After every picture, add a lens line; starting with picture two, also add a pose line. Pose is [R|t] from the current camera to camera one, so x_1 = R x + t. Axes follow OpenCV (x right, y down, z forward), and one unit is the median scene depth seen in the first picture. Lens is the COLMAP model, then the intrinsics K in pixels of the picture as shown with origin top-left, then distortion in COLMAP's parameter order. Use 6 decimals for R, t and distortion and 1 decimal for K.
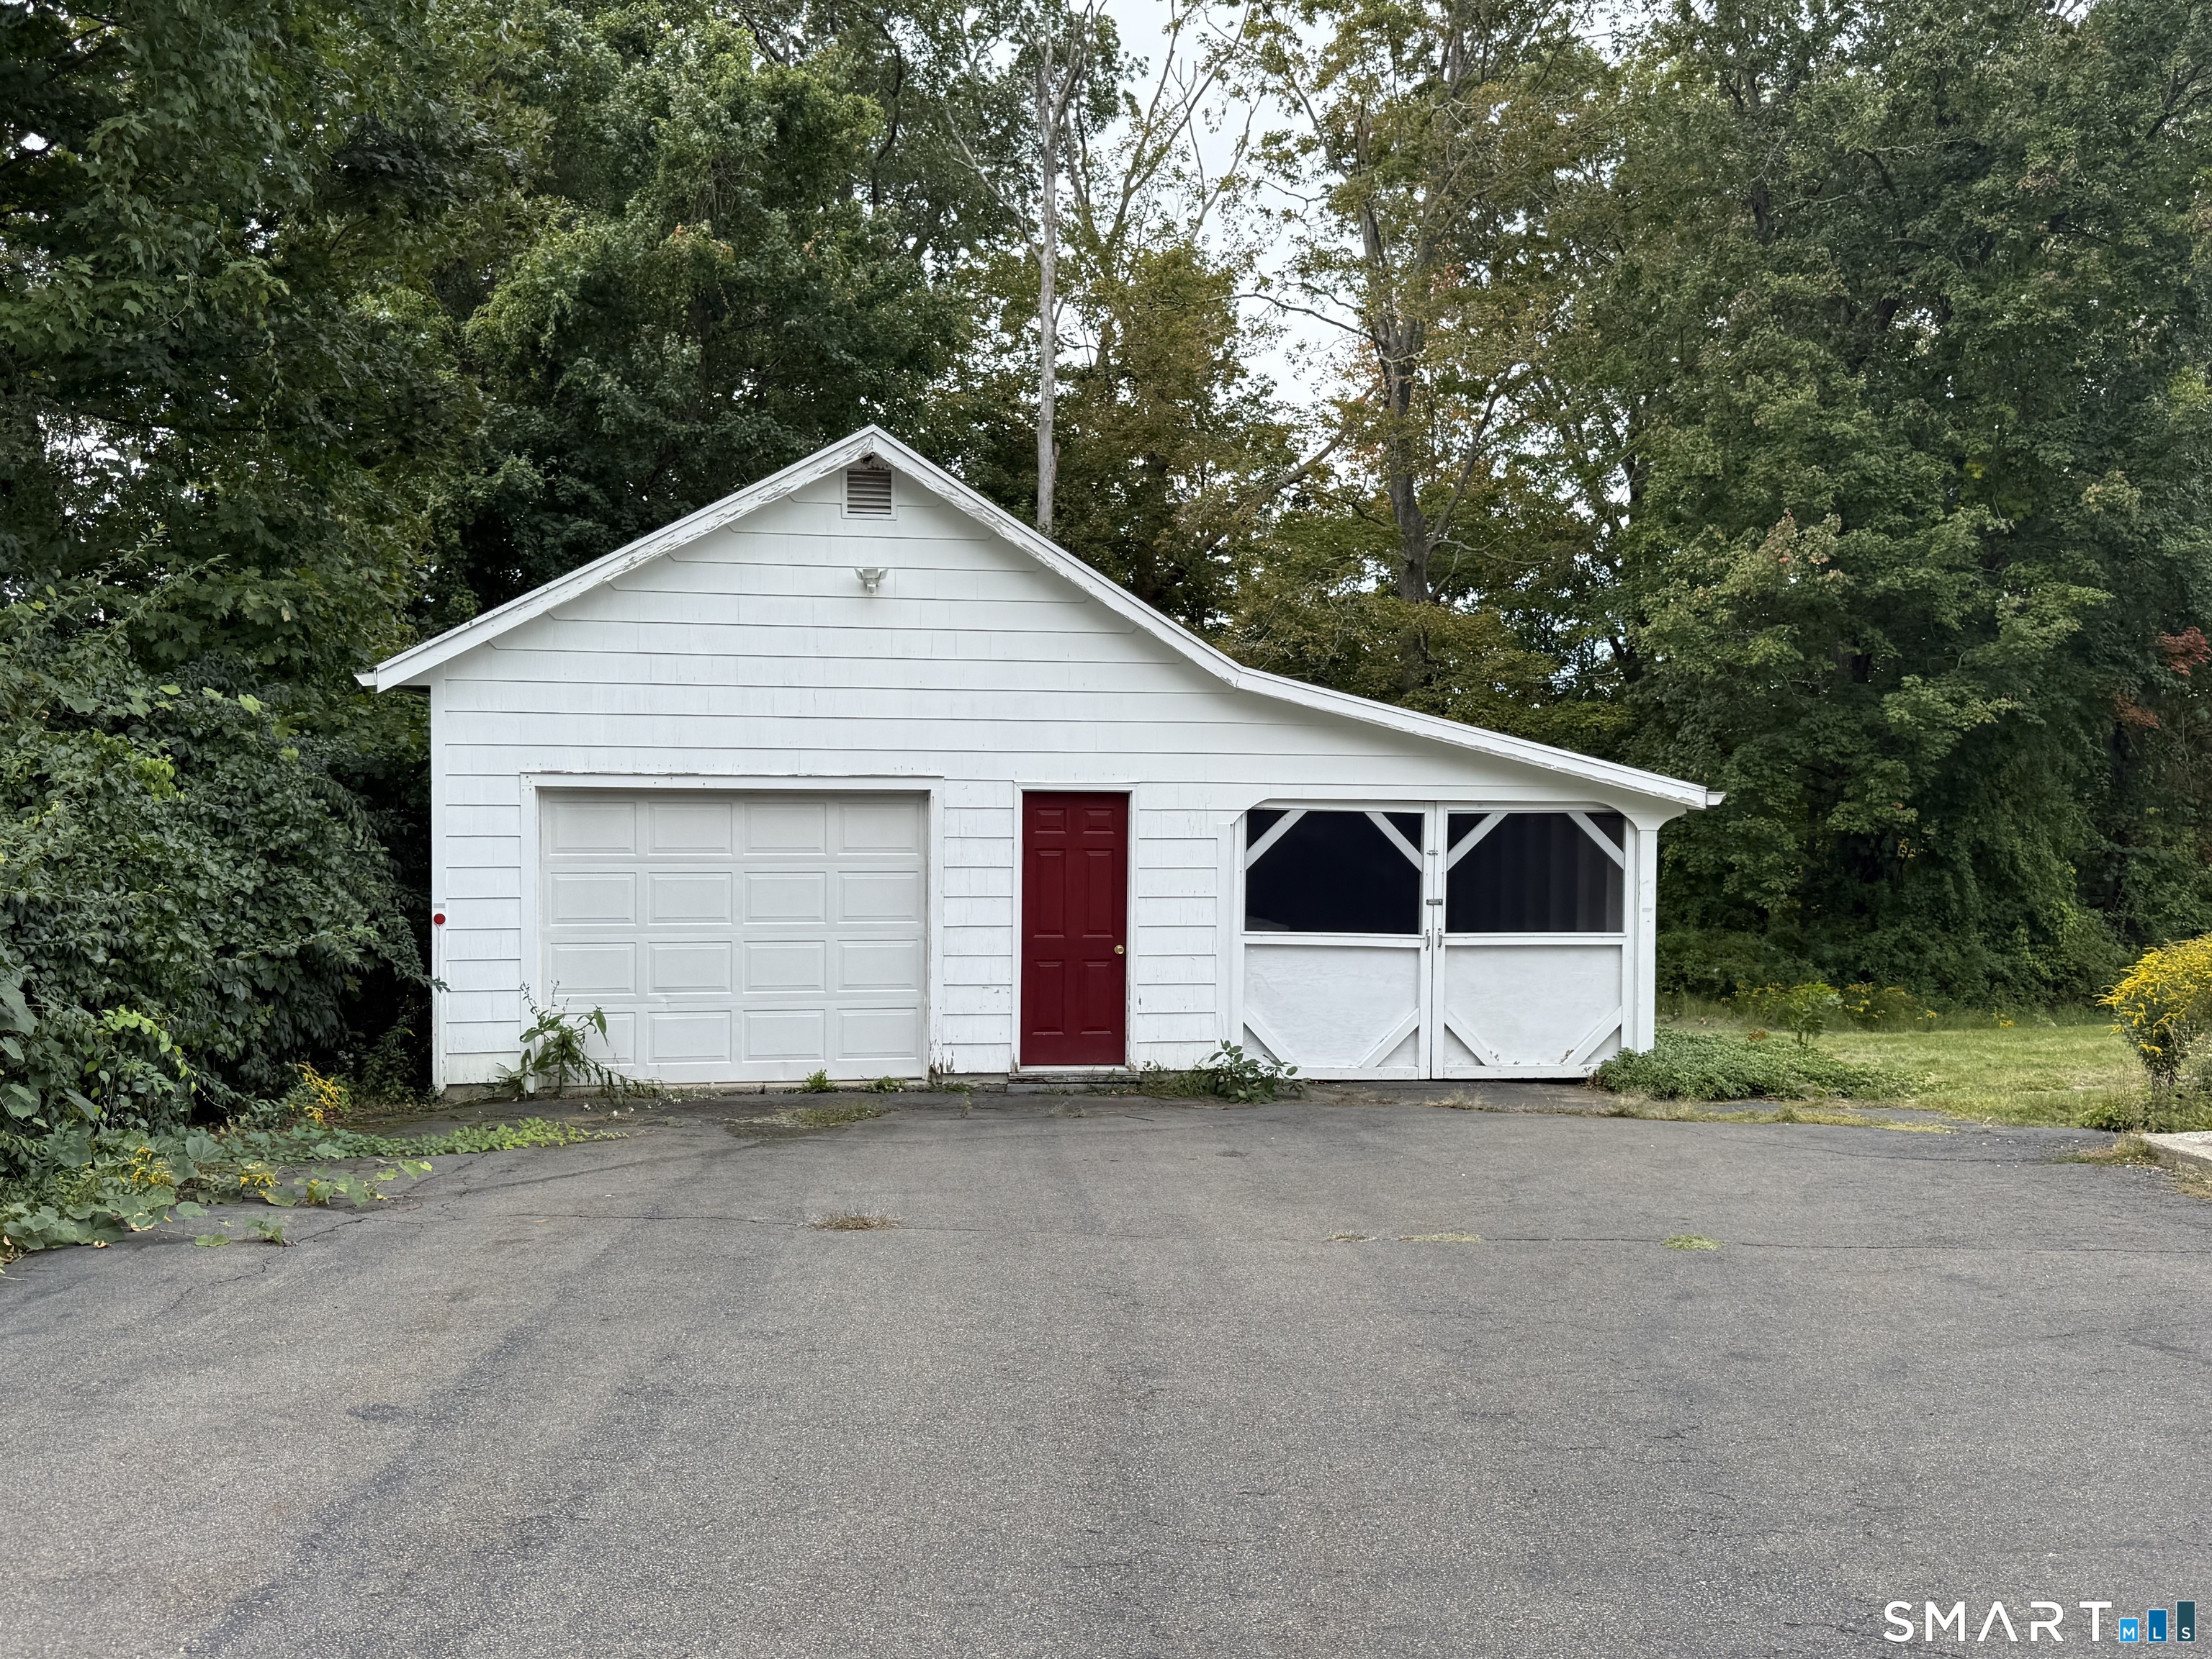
lens RADIAL K [[1971.0, 0, 1087.0], [0, 1971.0, 826.9], [0, 0, 1]] dist [0.101447, -0.001214]
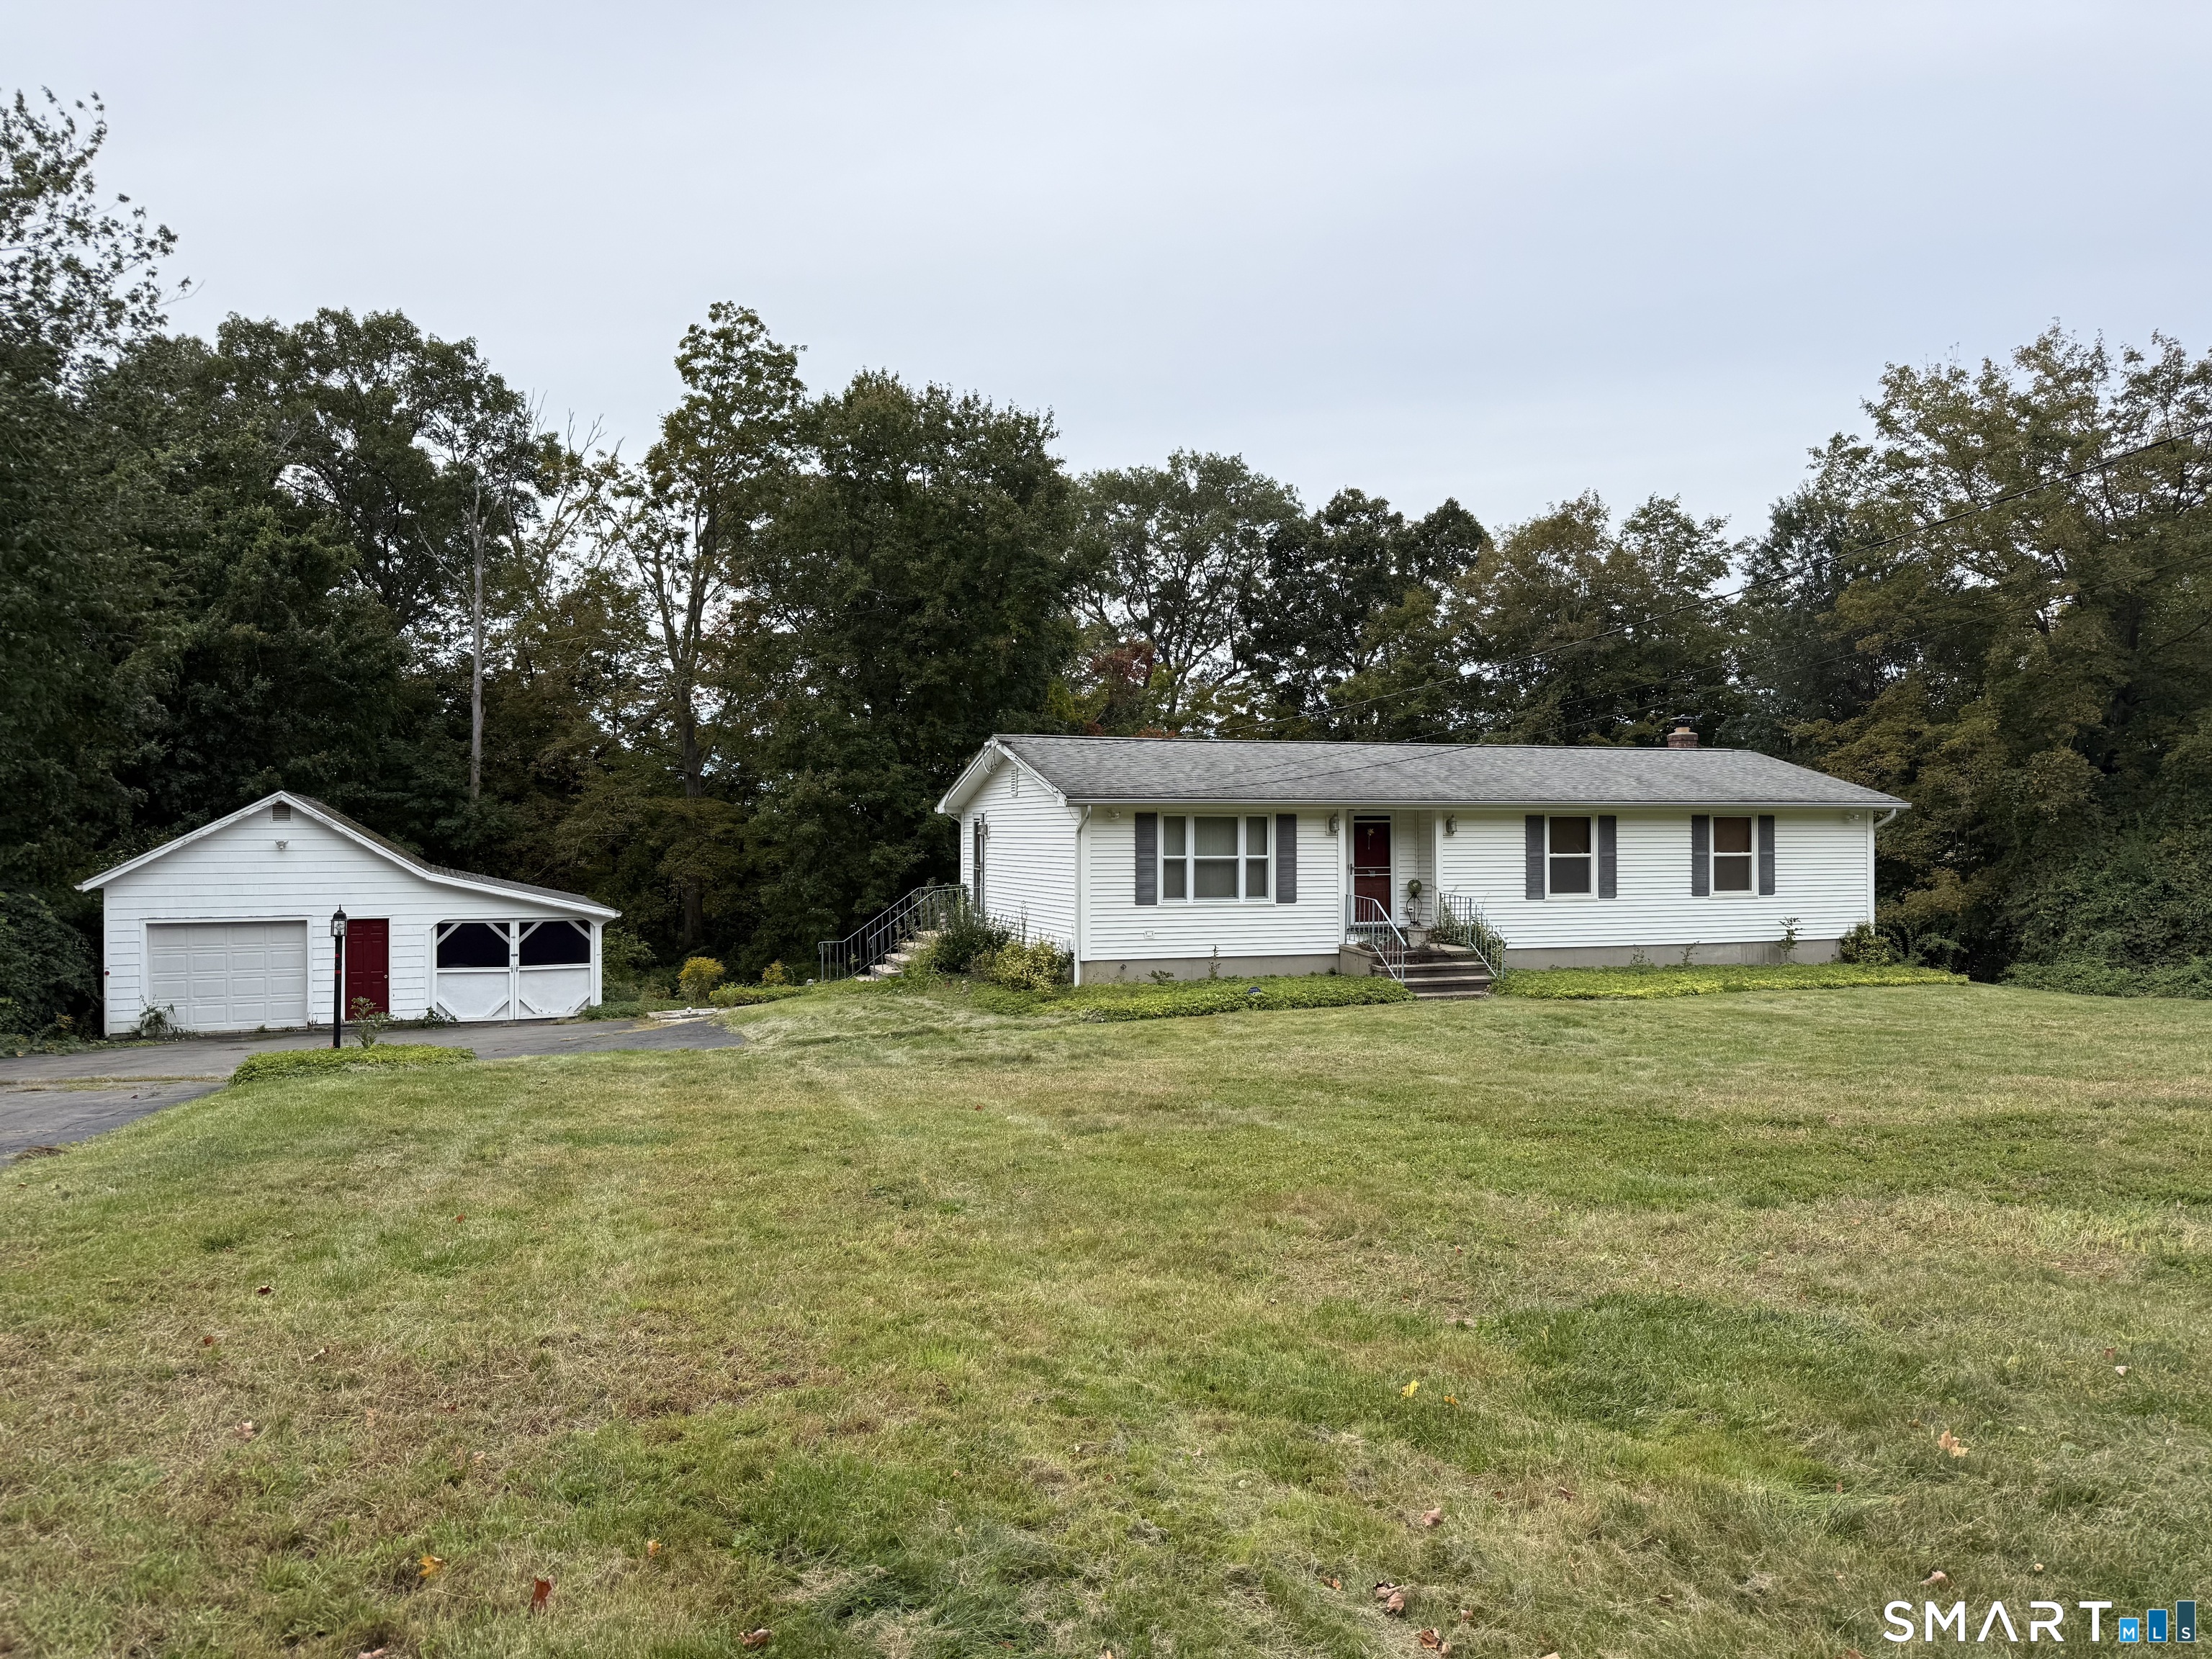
lens RADIAL K [[1534.2, 0, 1112.0], [0, 1534.2, 825.1], [0, 0, 1]] dist [0.000635, -0.010382]
pose [[0.963297, -0.010098, 0.268248, 0.419735], [0.021758, 0.998941, -0.040530, -0.039402], [-0.267555, 0.044879, 0.962497, -1.331460]]
